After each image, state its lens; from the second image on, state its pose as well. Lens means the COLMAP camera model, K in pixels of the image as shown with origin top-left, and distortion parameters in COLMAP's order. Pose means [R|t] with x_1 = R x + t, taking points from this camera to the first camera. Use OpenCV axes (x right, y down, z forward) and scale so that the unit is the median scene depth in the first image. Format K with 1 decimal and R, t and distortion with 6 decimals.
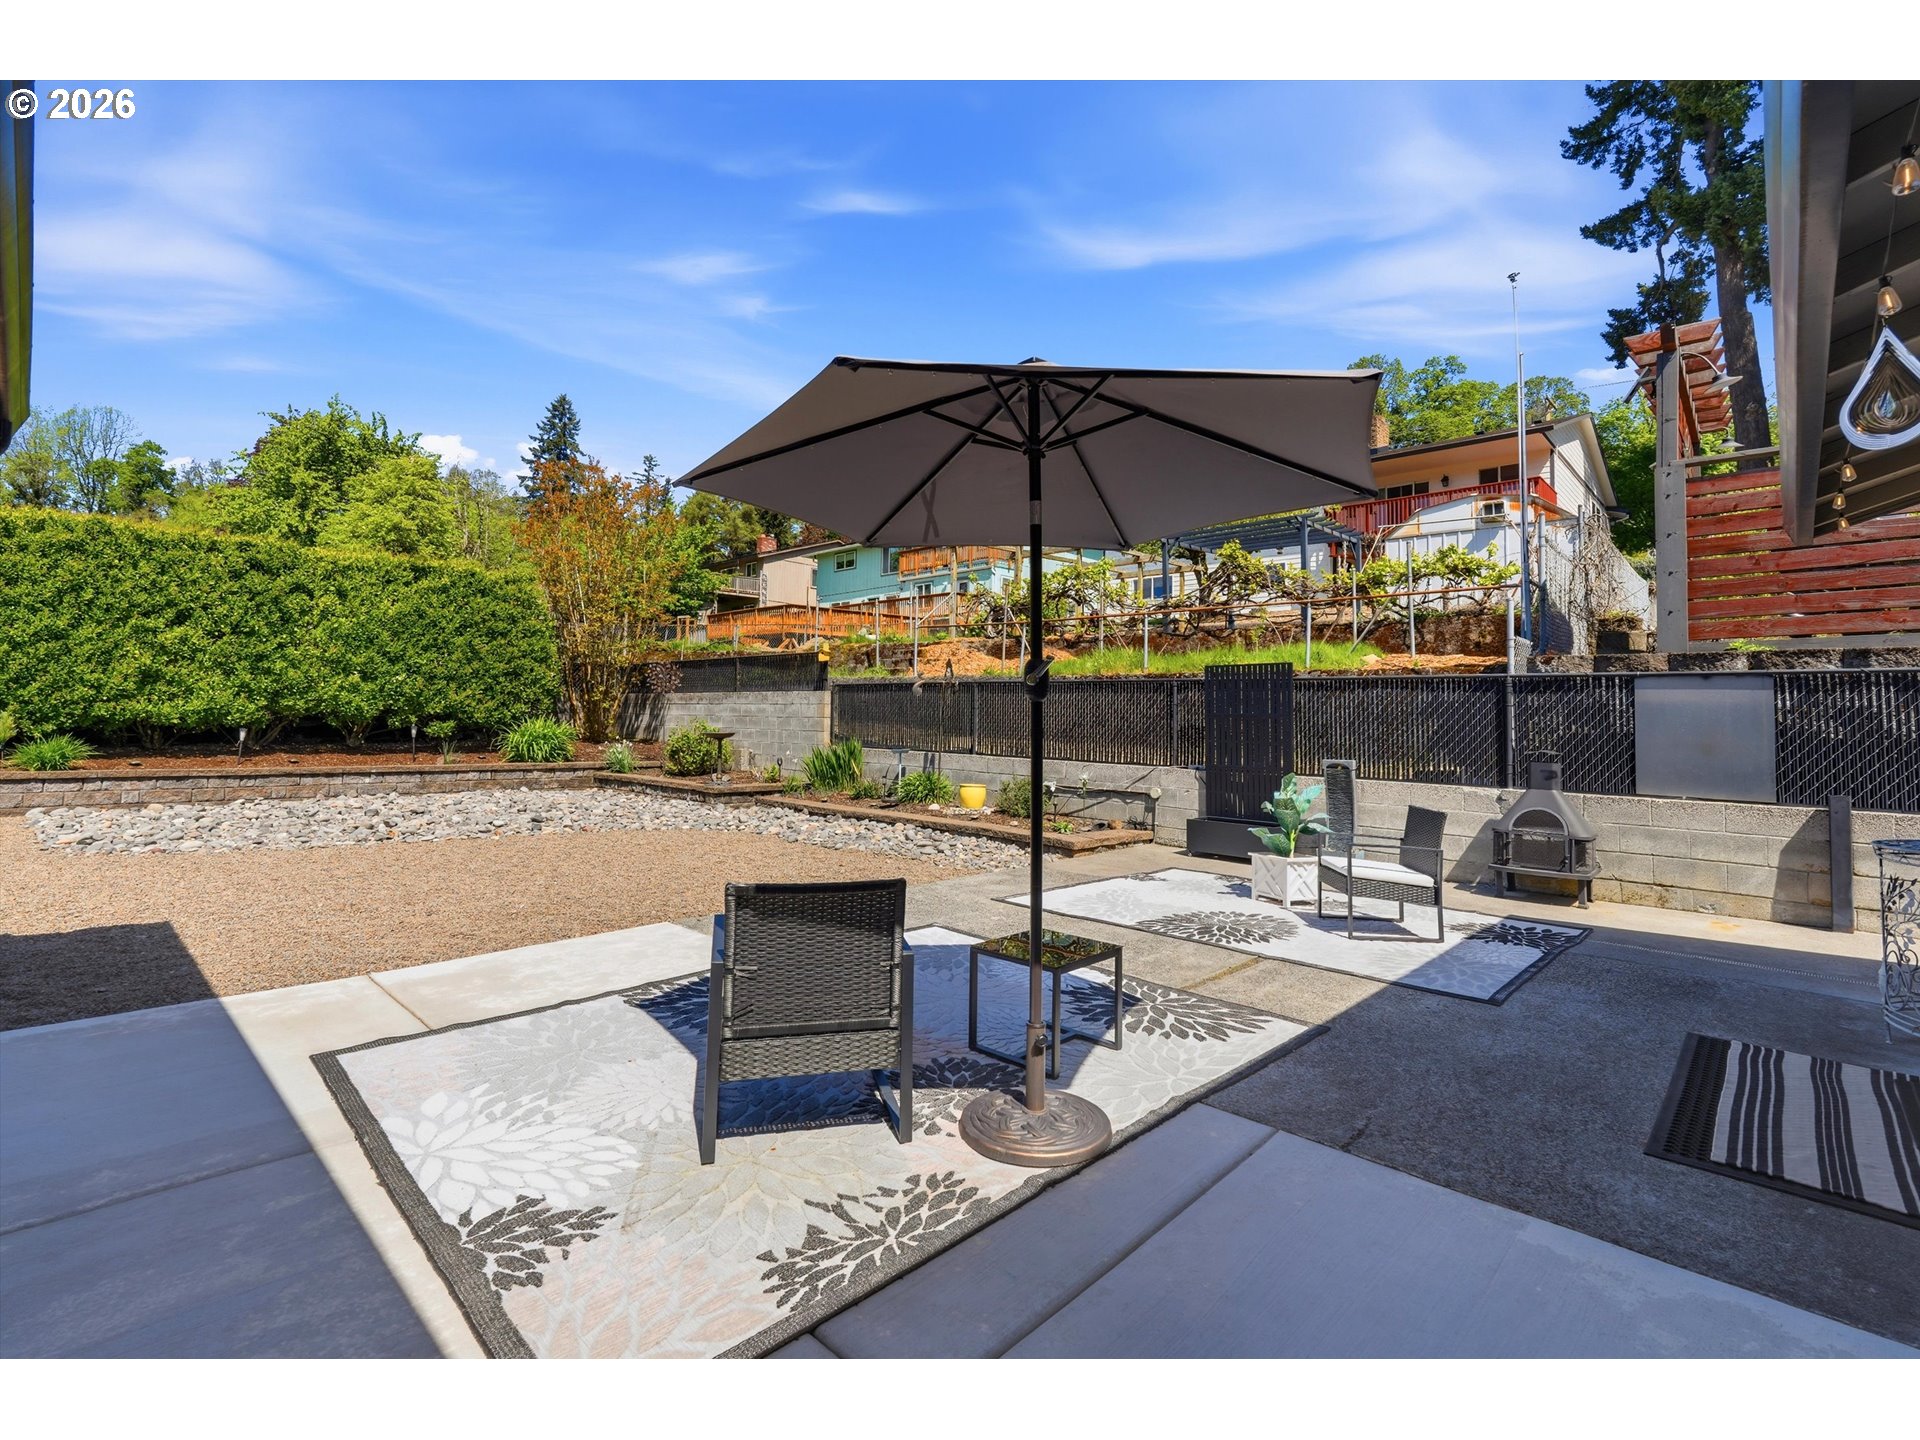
lens RADIAL K [[876.8, 0, 955.9], [0, 876.8, 675.7], [0, 0, 1]] dist [0.000122, 0.000371]
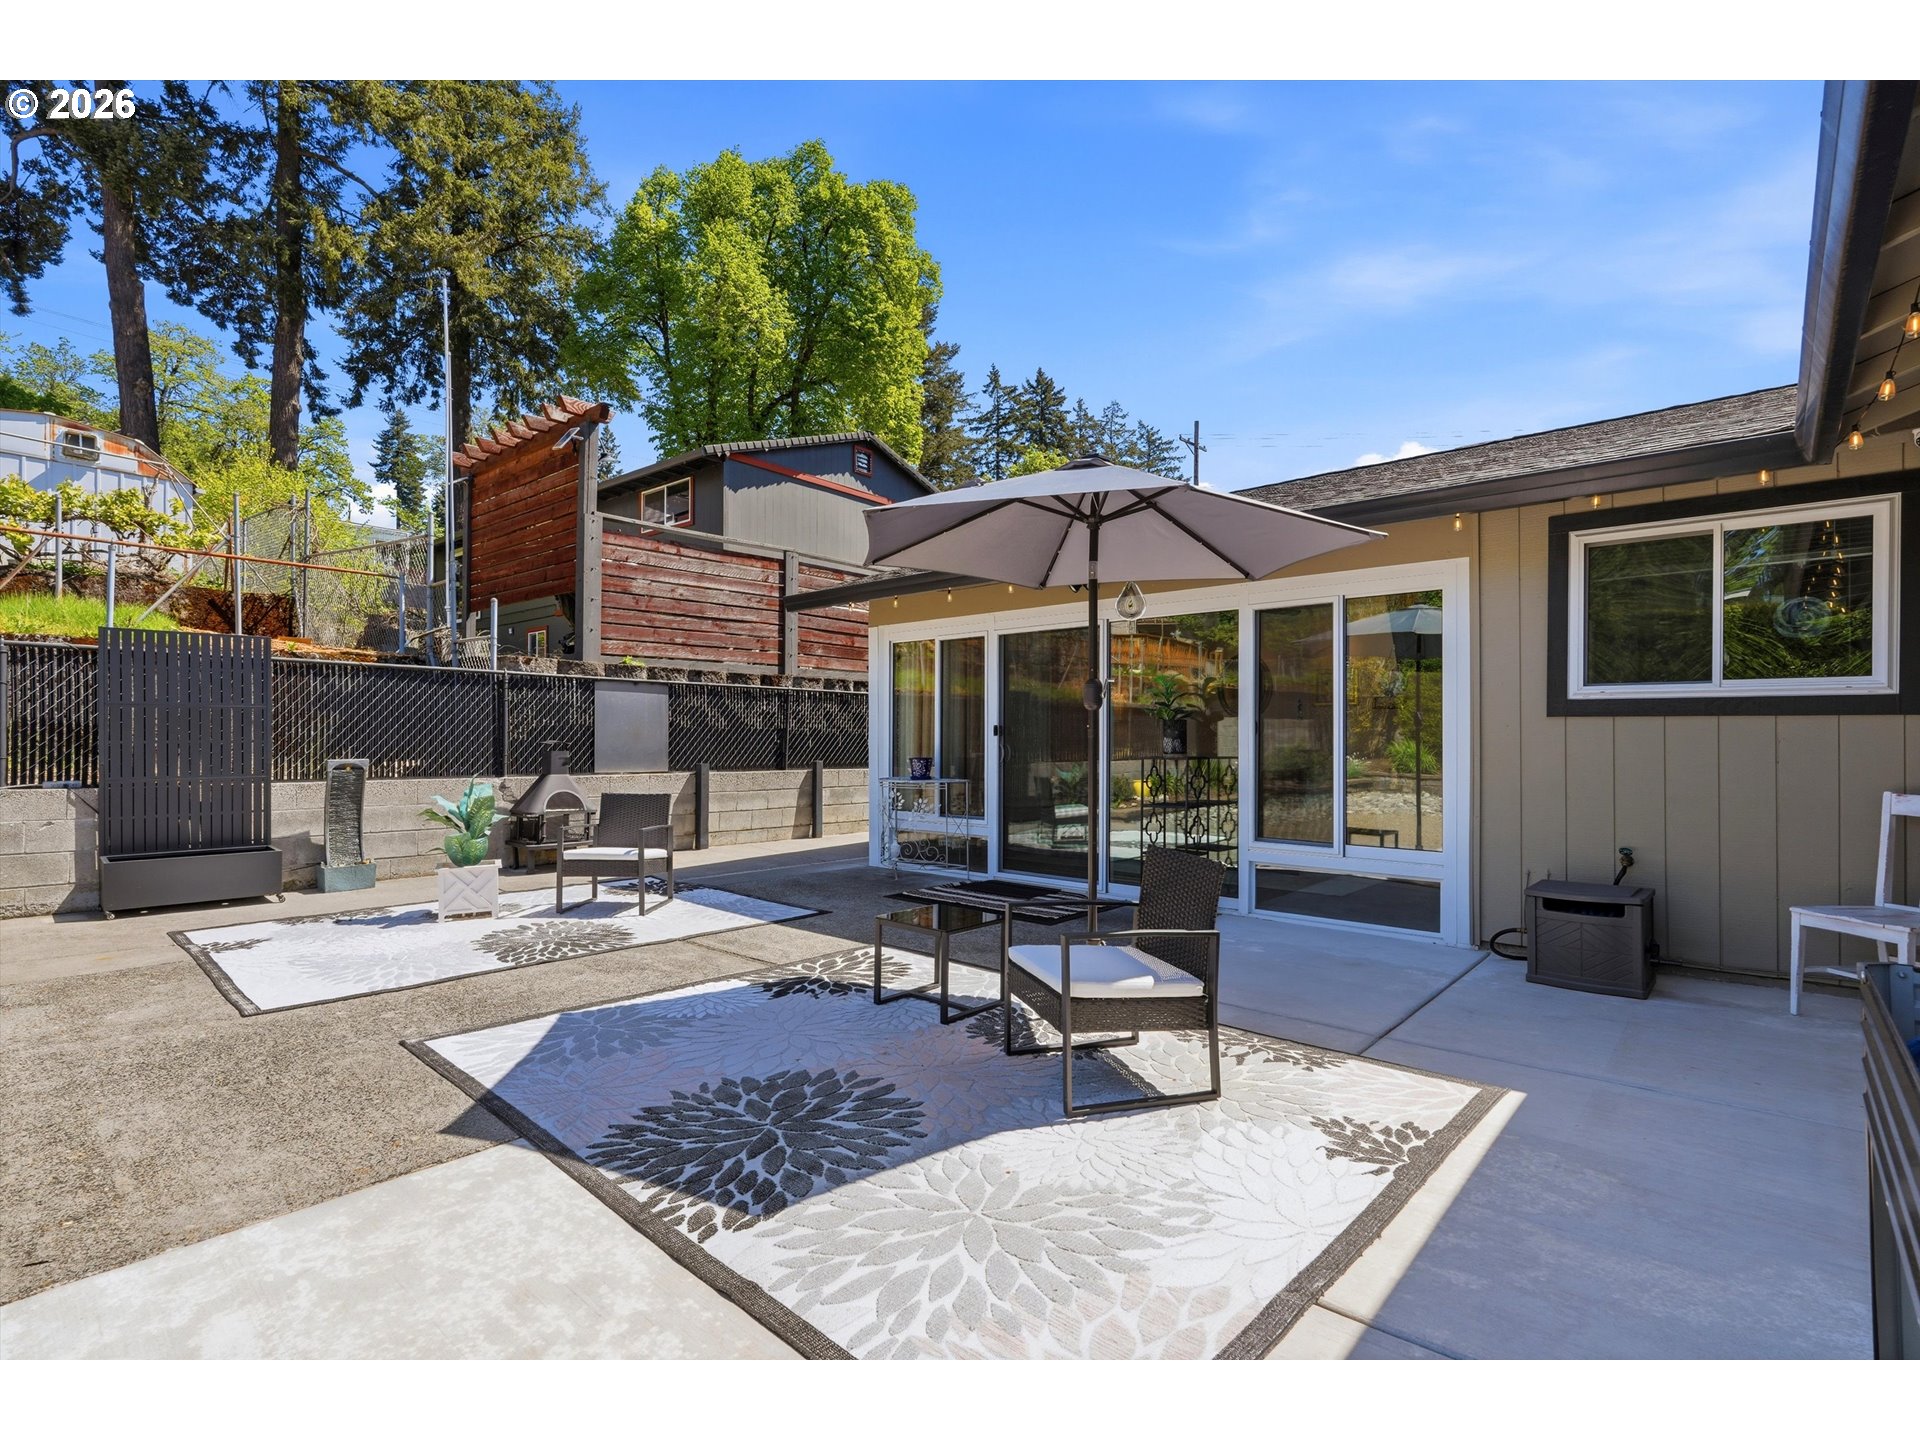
lens RADIAL K [[909.5, 0, 961.0], [0, 909.5, 728.0], [0, 0, 1]] dist [-0.002124, 0.000721]
pose [[-0.034076, -0.011442, 0.999354, -0.346409], [-0.061772, 0.998047, 0.009321, 0.015662], [-0.997508, -0.061415, -0.034716, 0.328731]]
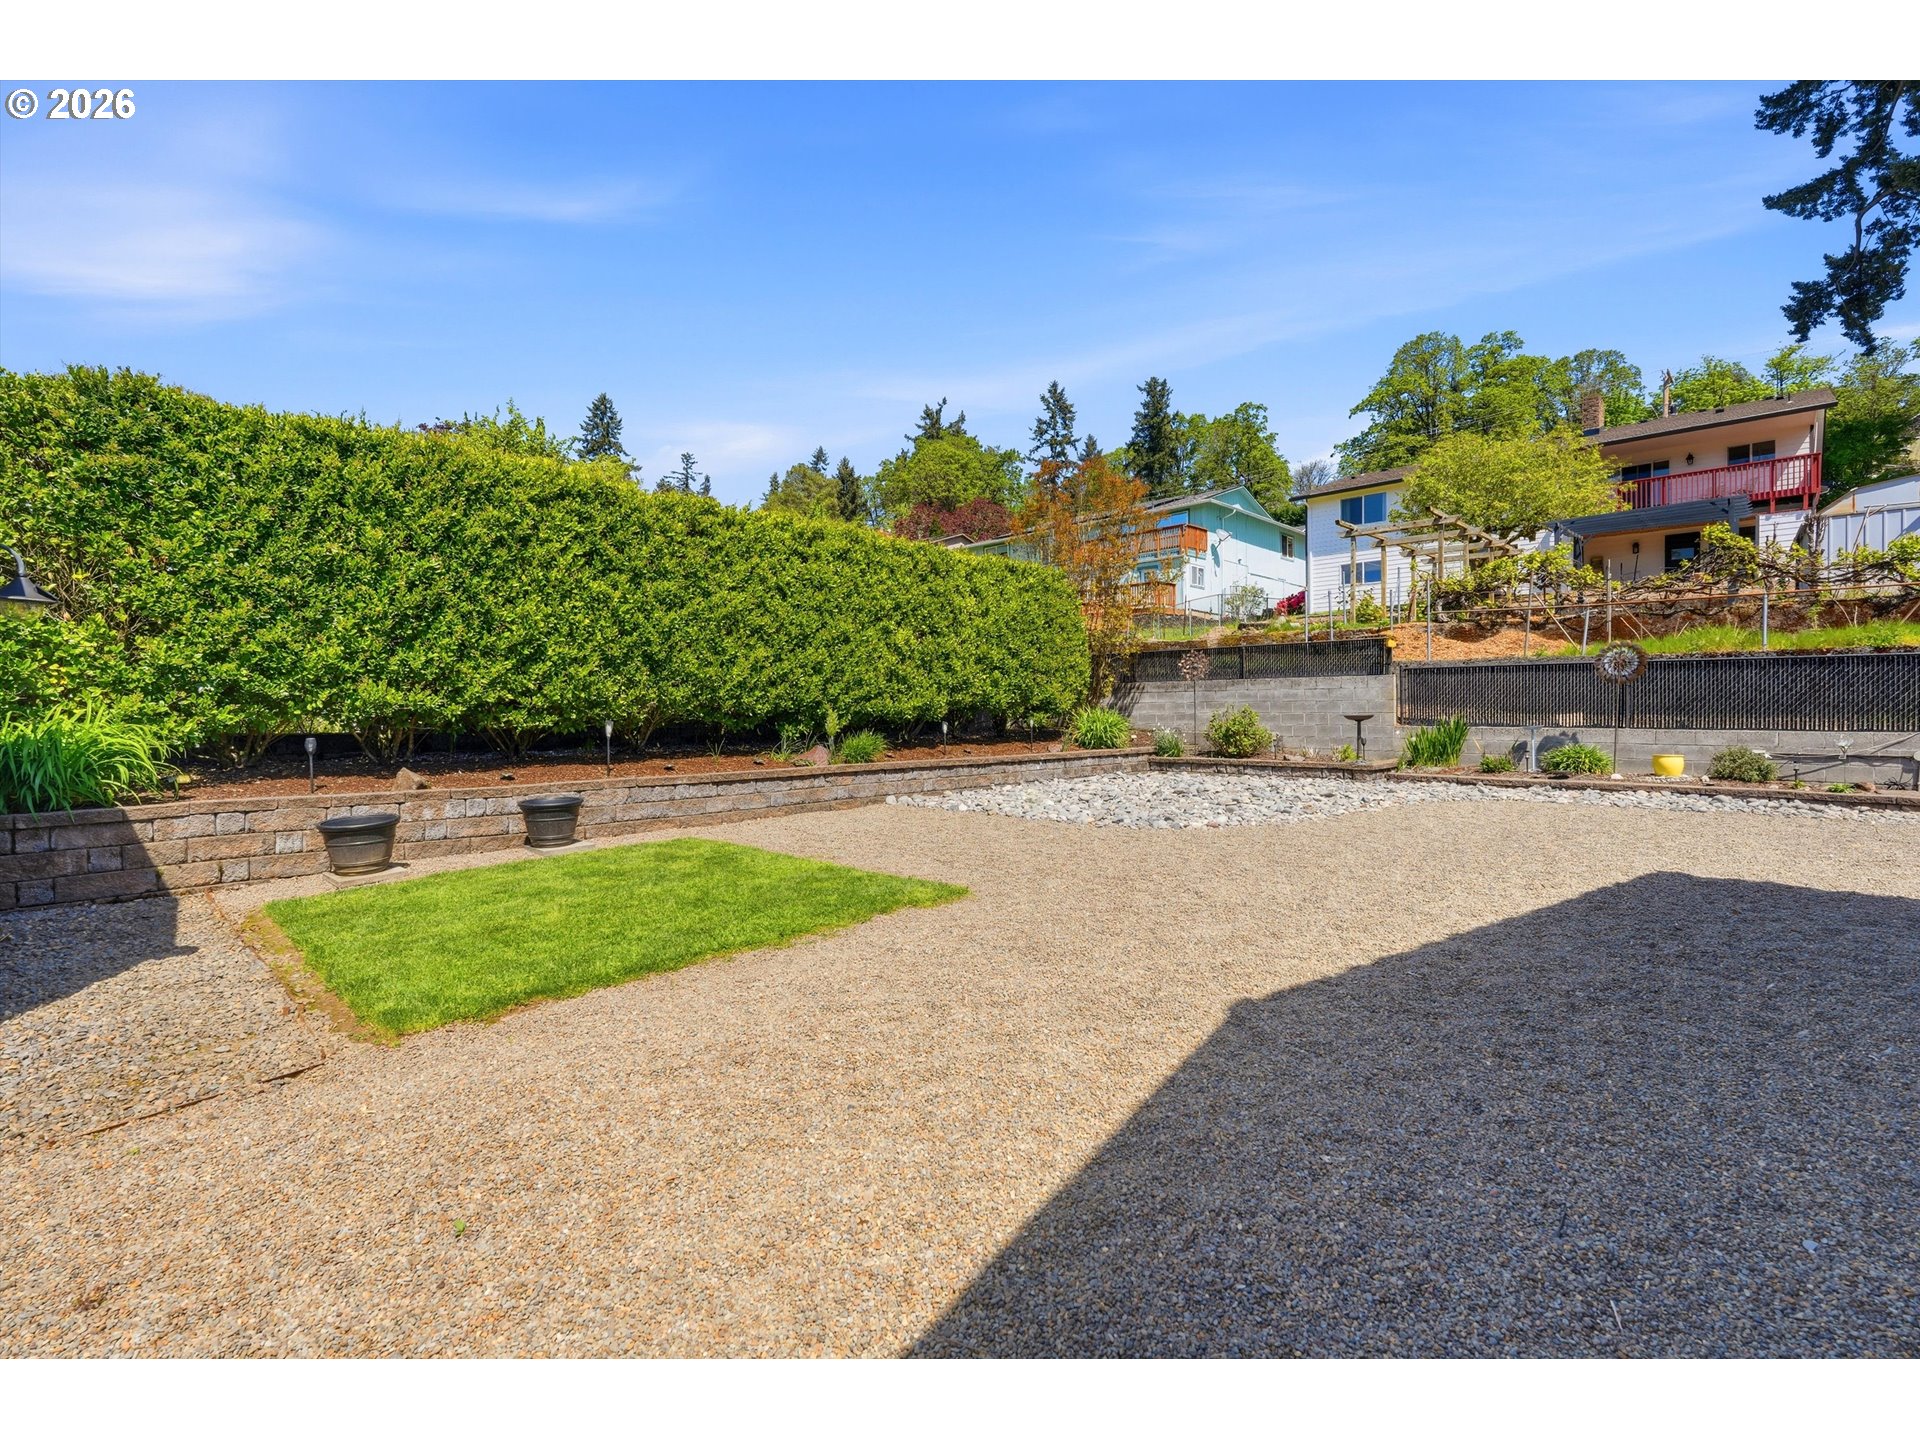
lens RADIAL K [[860.5, 0, 947.9], [0, 860.5, 724.5], [0, 0, 1]] dist [-0.001048, -0.001618]
pose [[0.999666, -0.025811, -0.001096, -0.875565], [0.025826, 0.997360, 0.067863, -0.008852], [-0.000659, -0.067869, 0.997694, -0.059456]]
